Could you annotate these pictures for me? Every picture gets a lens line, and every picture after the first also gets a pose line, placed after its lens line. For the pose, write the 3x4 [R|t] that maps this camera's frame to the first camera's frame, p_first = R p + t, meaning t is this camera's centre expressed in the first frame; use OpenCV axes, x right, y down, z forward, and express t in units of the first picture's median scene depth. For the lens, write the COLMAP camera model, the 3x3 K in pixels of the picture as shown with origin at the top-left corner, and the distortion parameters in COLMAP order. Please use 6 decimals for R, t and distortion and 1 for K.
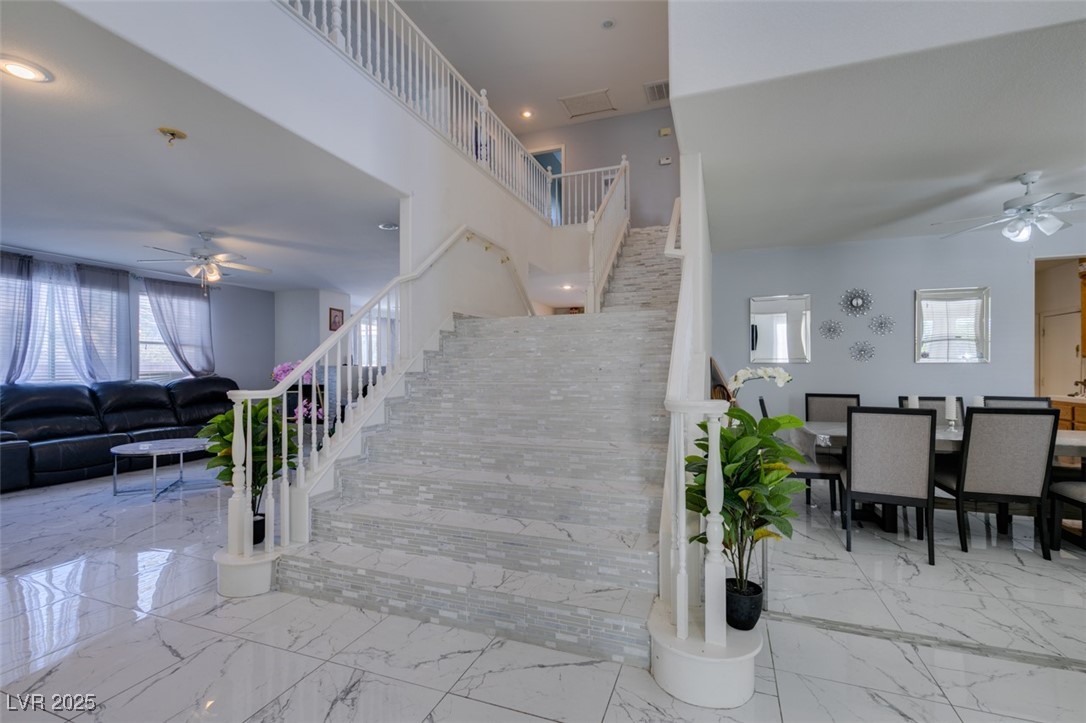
lens RADIAL K [[487.0, 0, 541.7], [0, 487.0, 365.6], [0, 0, 1]] dist [0.006096, -0.000189]
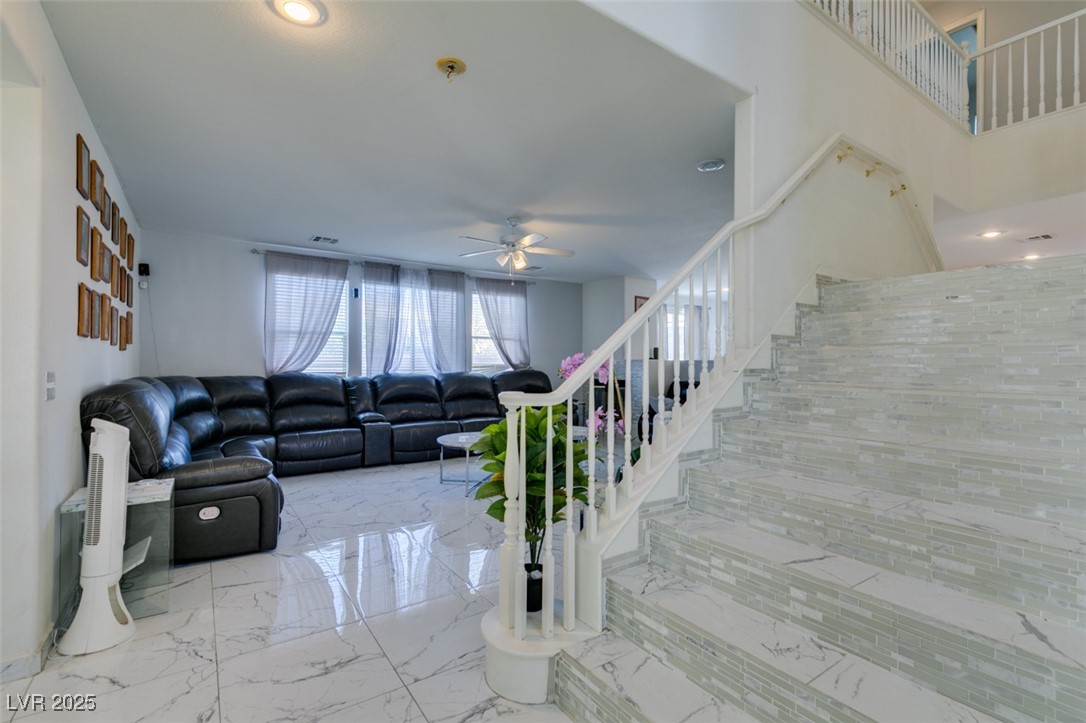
lens RADIAL K [[487.0, 0, 539.8], [0, 487.0, 359.2], [0, 0, 1]] dist [0.006096, -0.000189]
pose [[0.823411, 0.003195, -0.567437, -0.109781], [-0.004454, 0.999990, -0.000833, 0.002141], [0.567428, 0.003213, 0.823417, 0.257679]]
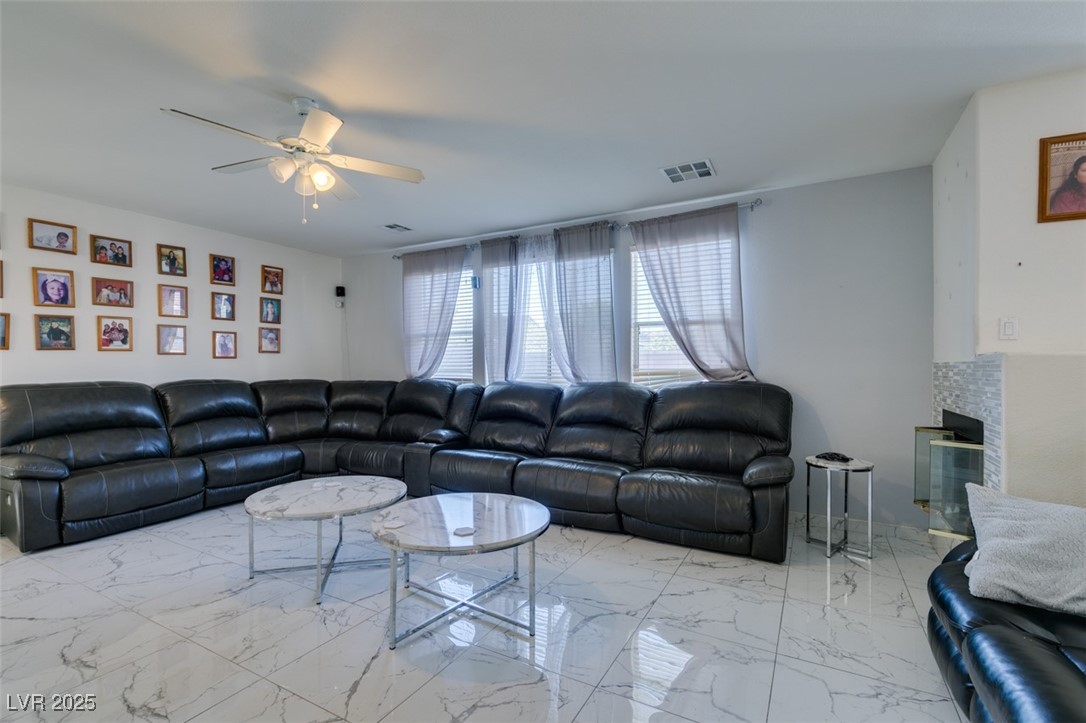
lens RADIAL K [[487.0, 0, 539.0], [0, 487.0, 367.3], [0, 0, 1]] dist [0.006096, -0.000189]
pose [[-0.141895, 0.005286, -0.989868, -0.209769], [0.006304, 0.999970, 0.004436, 0.008721], [0.989862, -0.005610, -0.141924, 1.311558]]
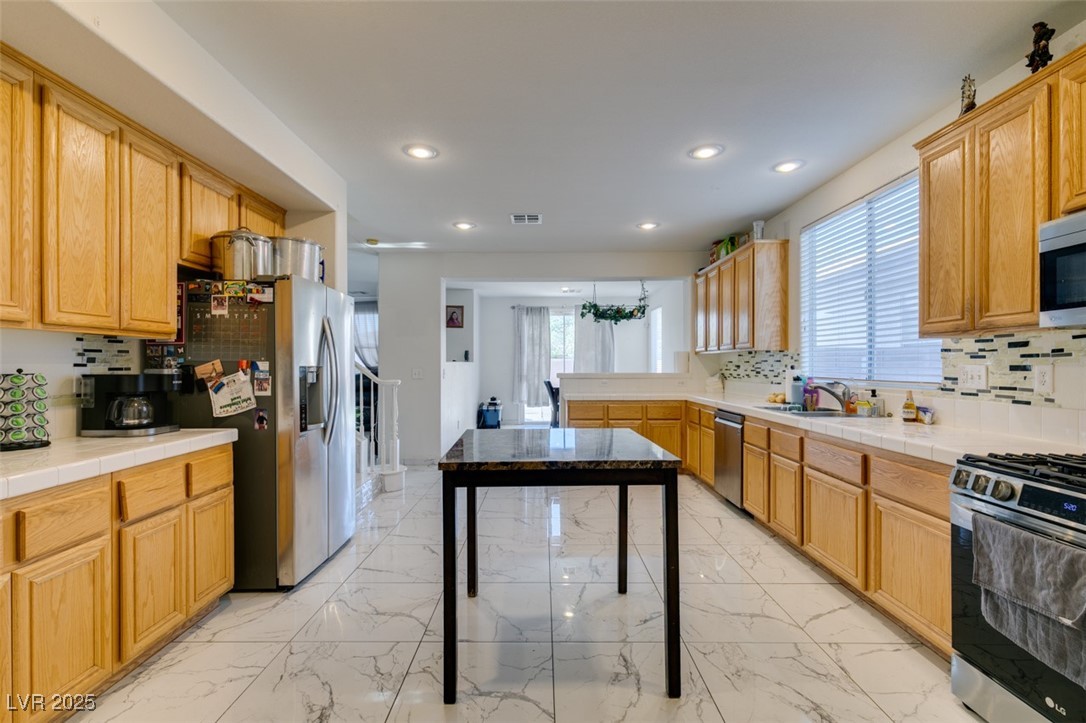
lens RADIAL K [[487.0, 0, 538.5], [0, 487.0, 360.4], [0, 0, 1]] dist [0.006096, -0.000189]
pose [[0.355240, -0.008993, -0.934732, 1.040096], [0.006678, 0.999953, -0.007083, 0.010890], [0.934751, -0.003726, 0.355284, 1.405466]]
